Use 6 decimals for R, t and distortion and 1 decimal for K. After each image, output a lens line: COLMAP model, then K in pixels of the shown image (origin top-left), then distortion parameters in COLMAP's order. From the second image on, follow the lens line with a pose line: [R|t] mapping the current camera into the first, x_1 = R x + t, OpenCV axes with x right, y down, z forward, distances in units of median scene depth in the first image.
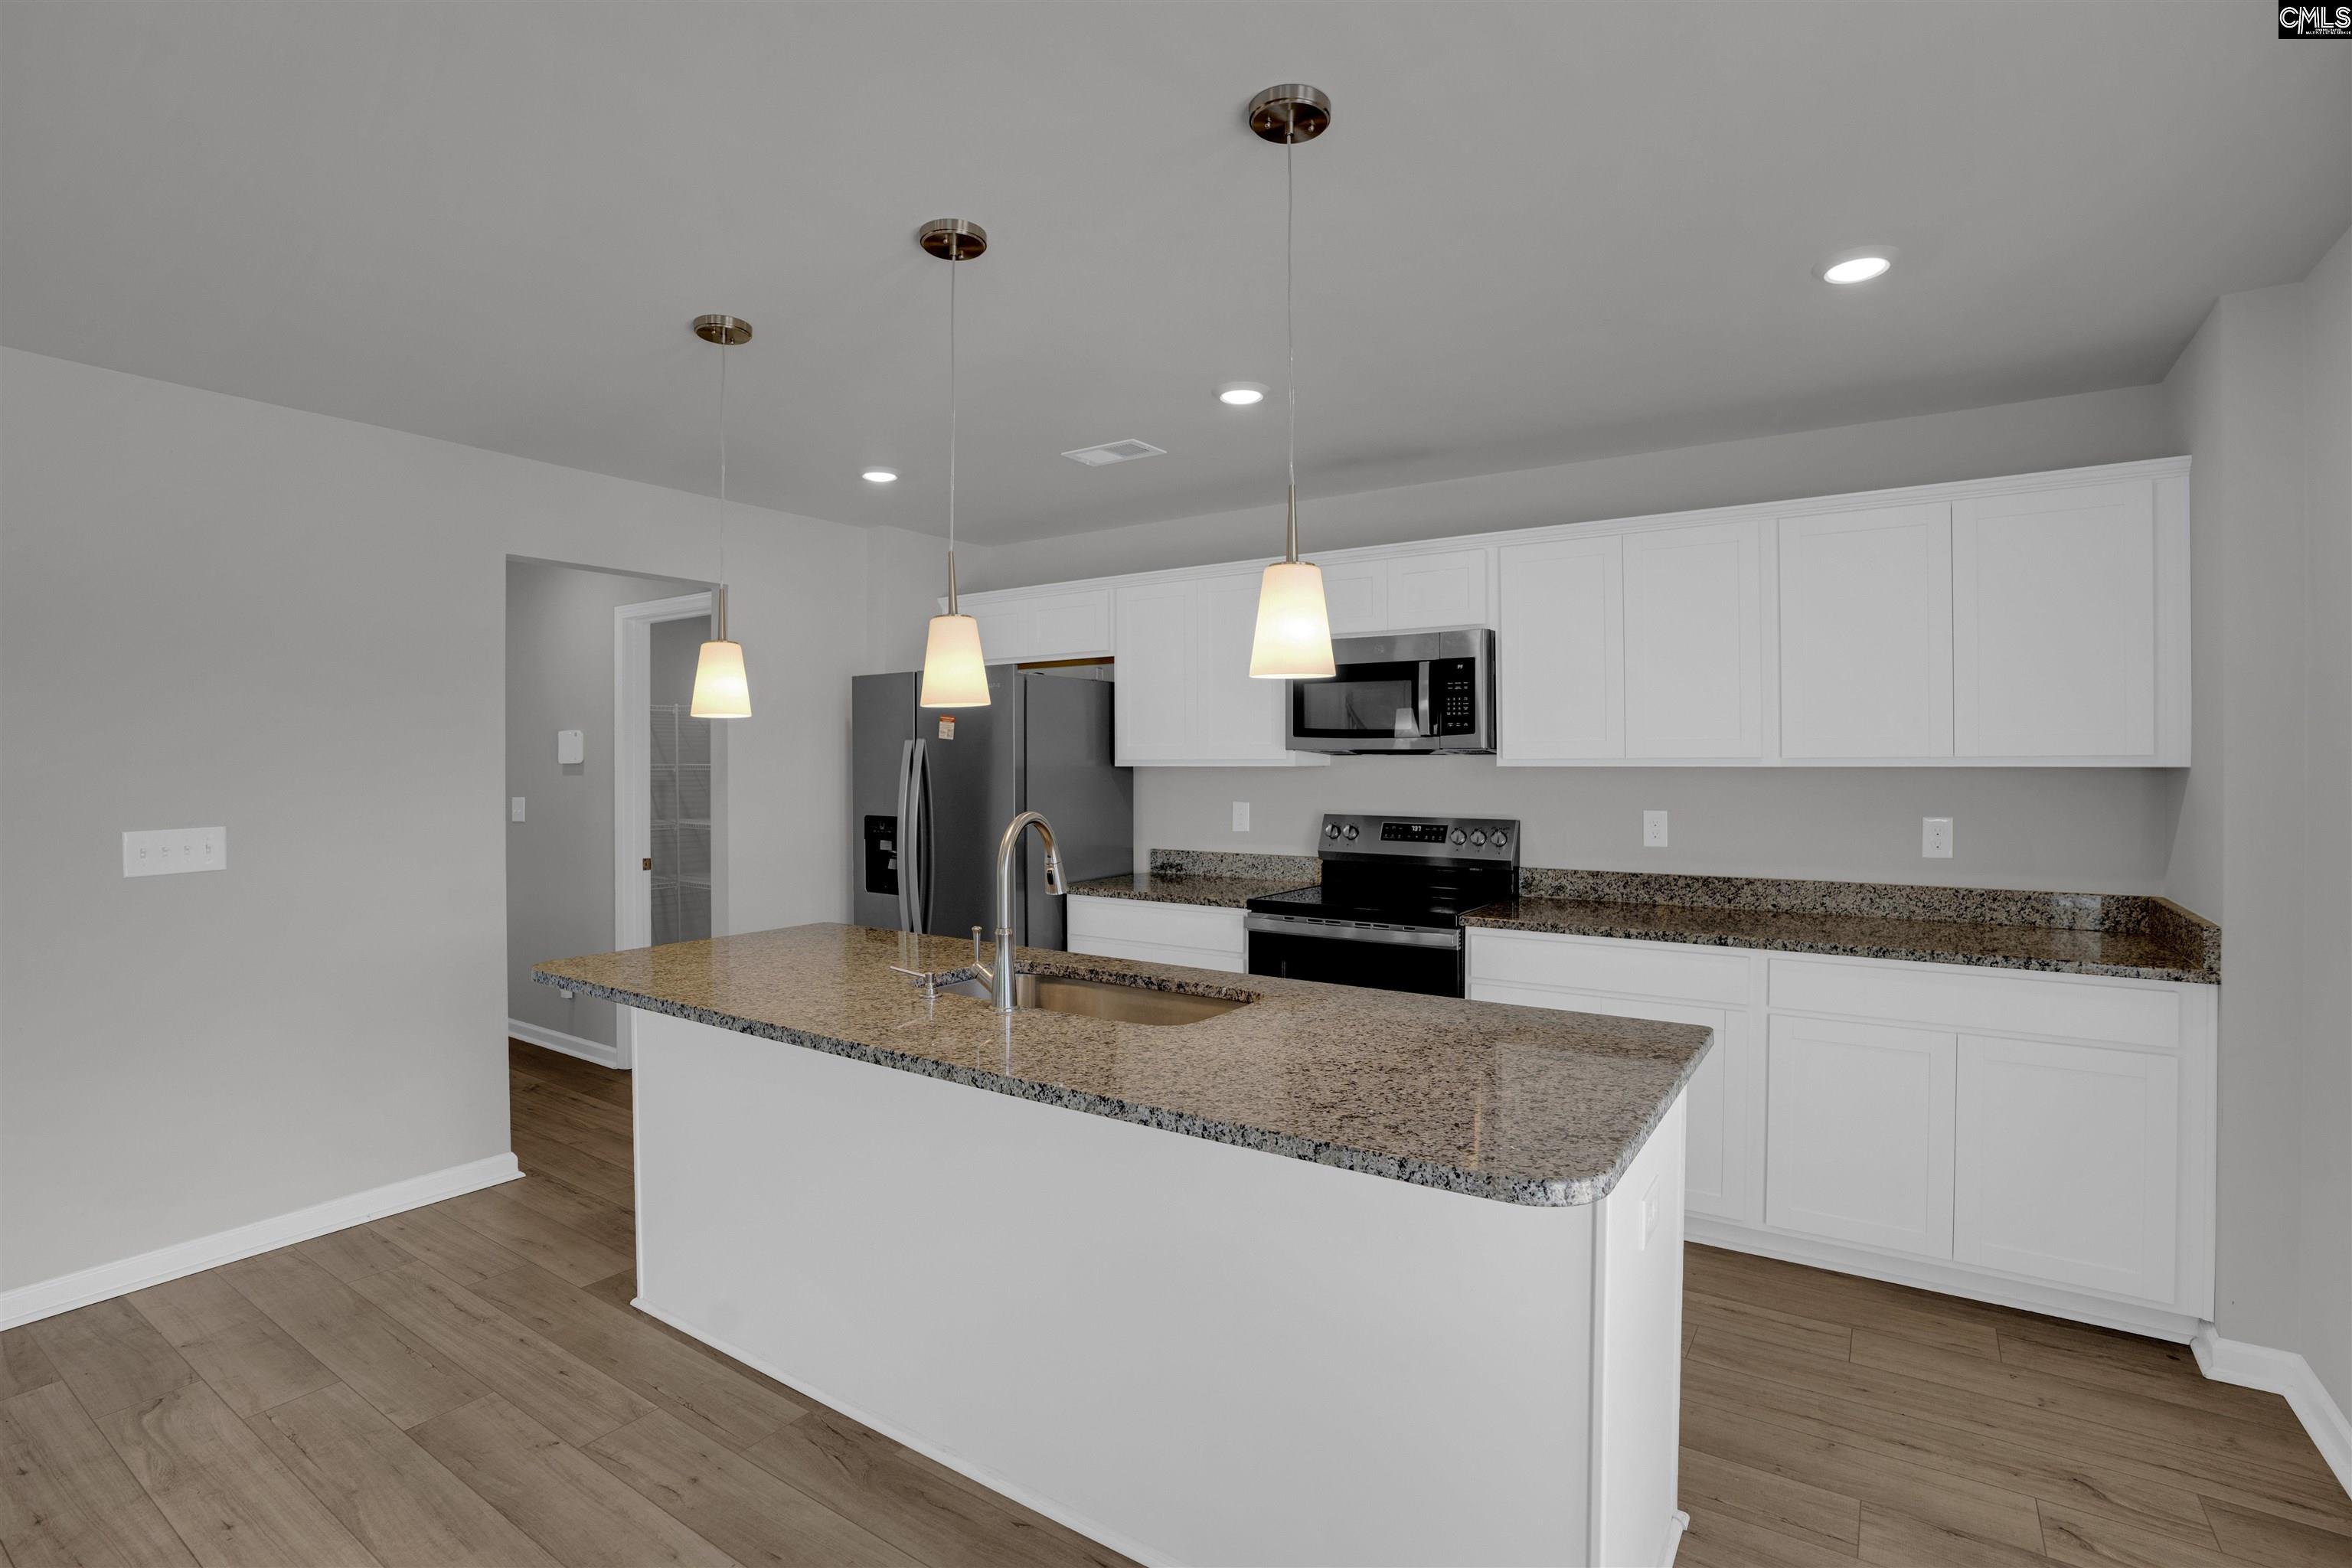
lens RADIAL K [[1120.0, 0, 1165.7], [0, 1120.0, 780.0], [0, 0, 1]] dist [-0.027338, 0.001638]
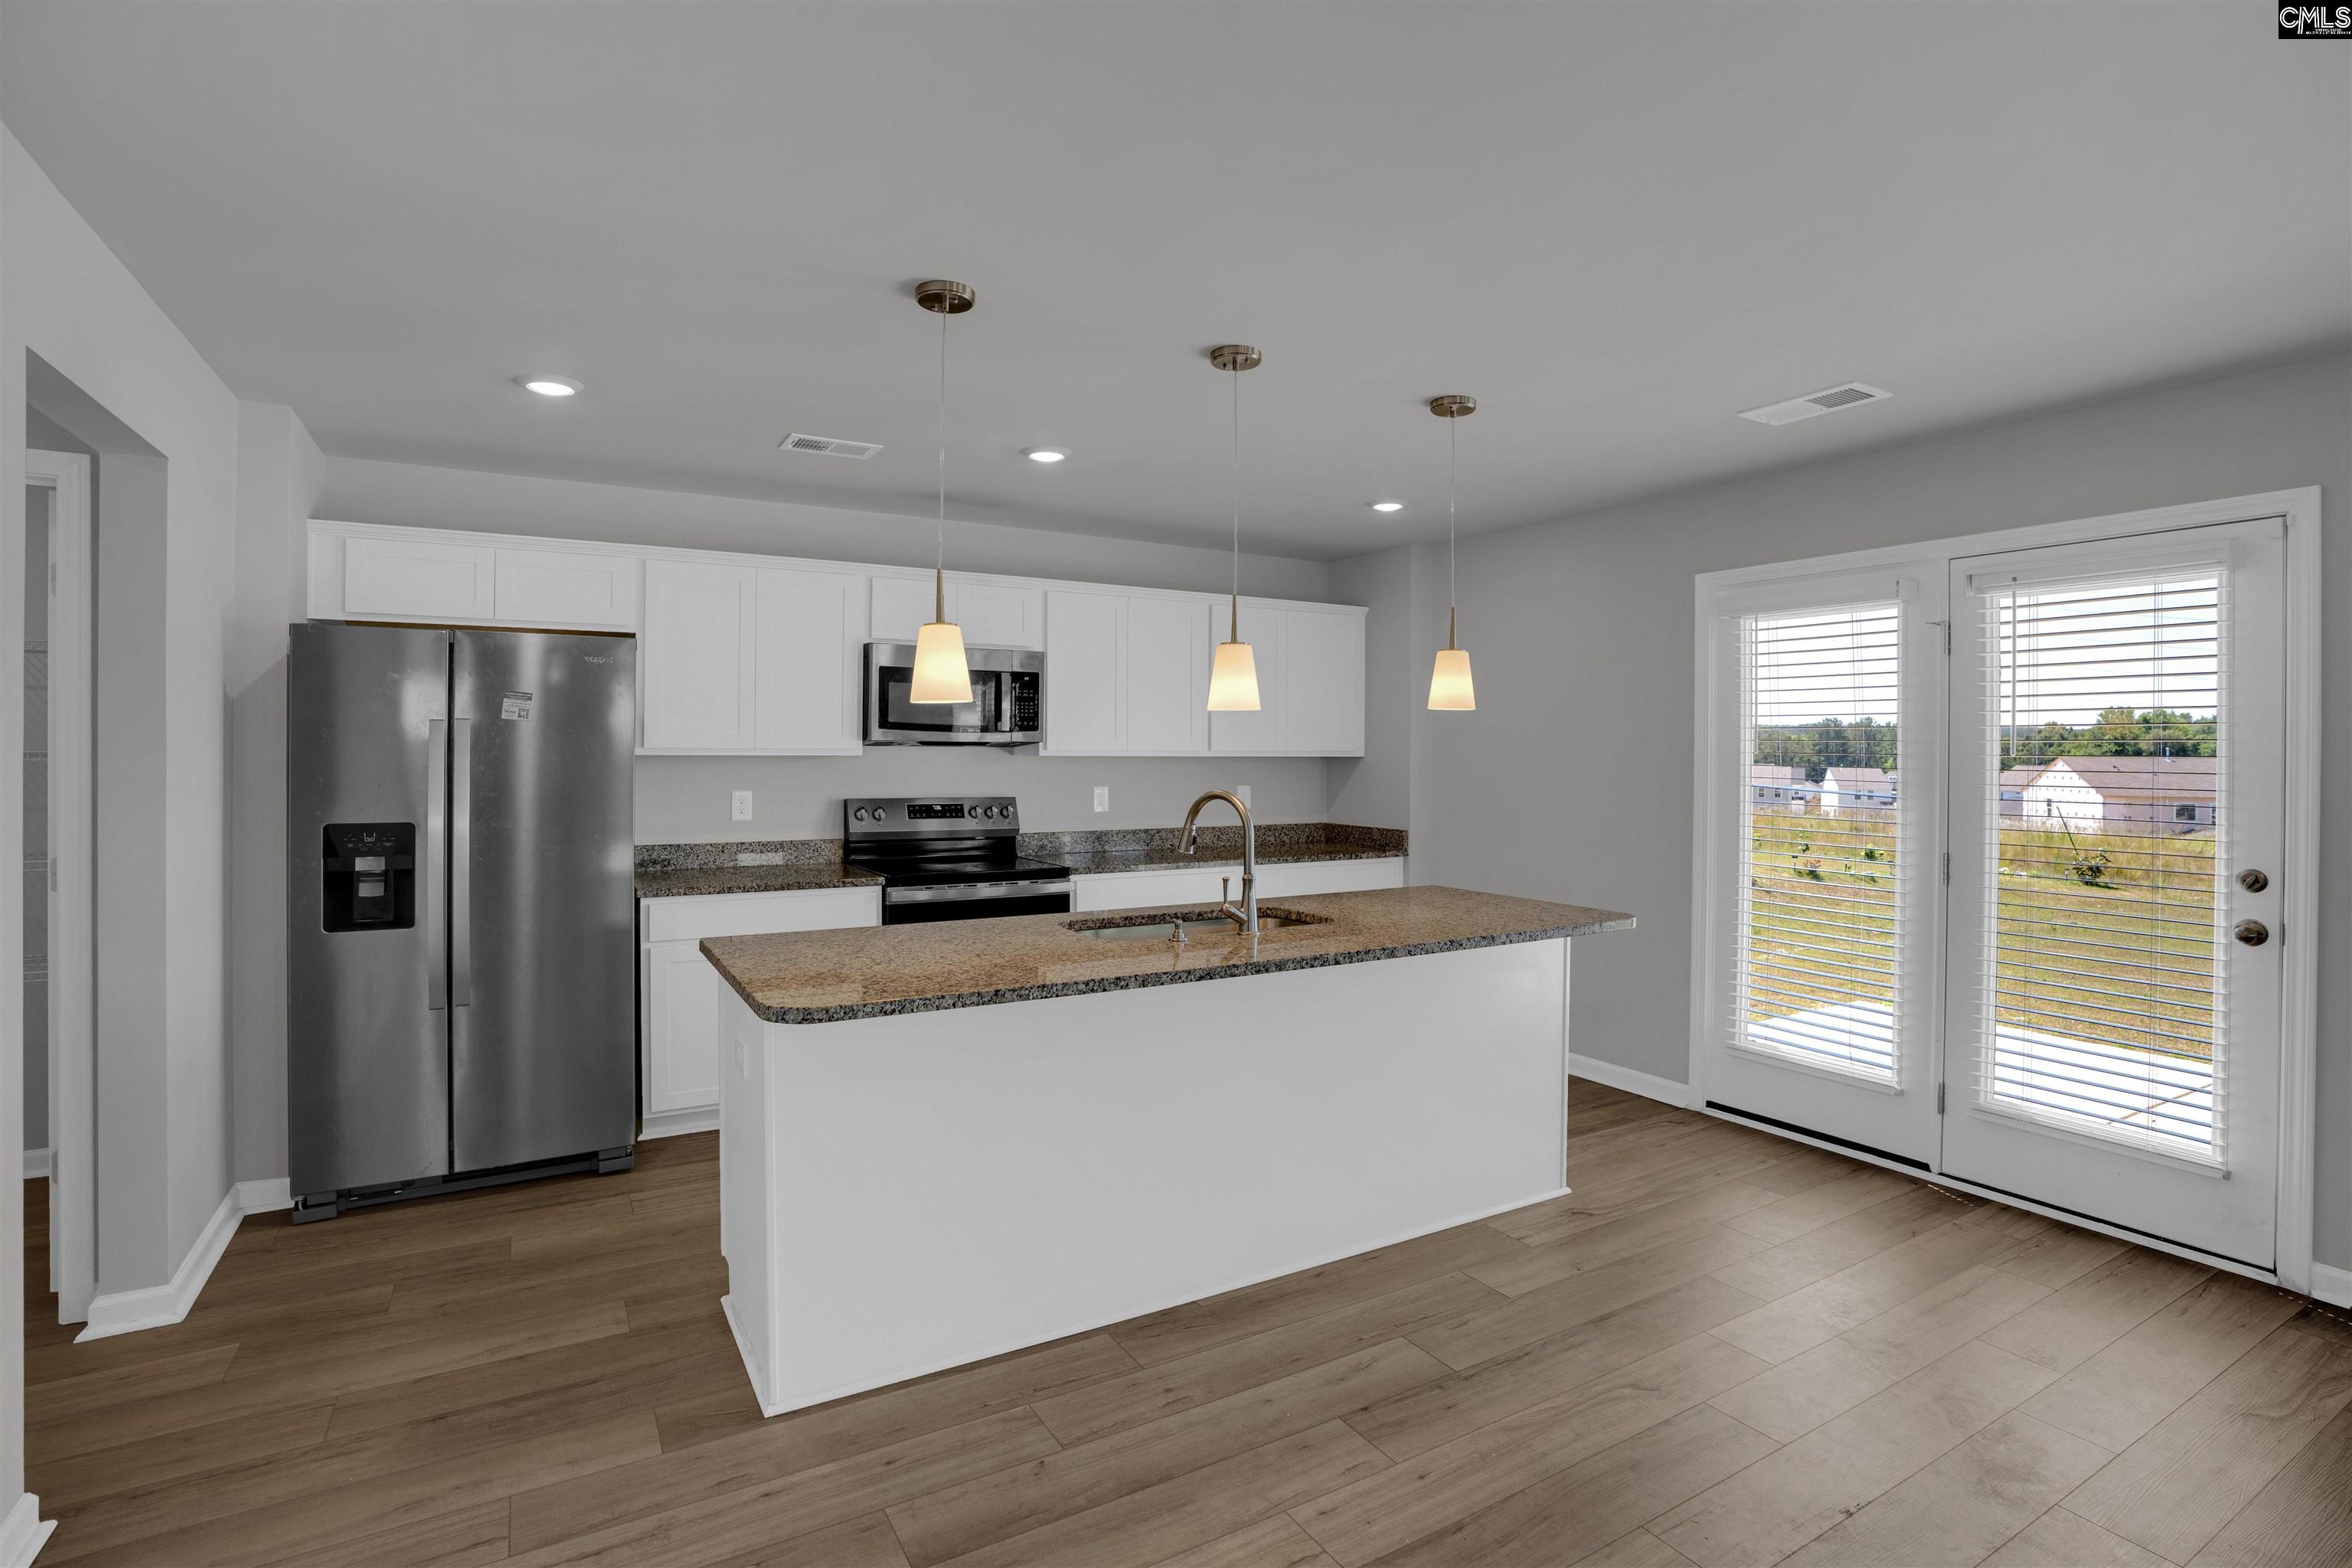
lens RADIAL K [[1120.0, 0, 1191.0], [0, 1120.0, 752.7], [0, 0, 1]] dist [-0.027338, 0.001638]
pose [[0.420439, 0.004647, 0.907309, -0.840683], [0.006230, 0.999949, -0.008008, -0.004196], [-0.907299, 0.009020, 0.420388, 0.287546]]
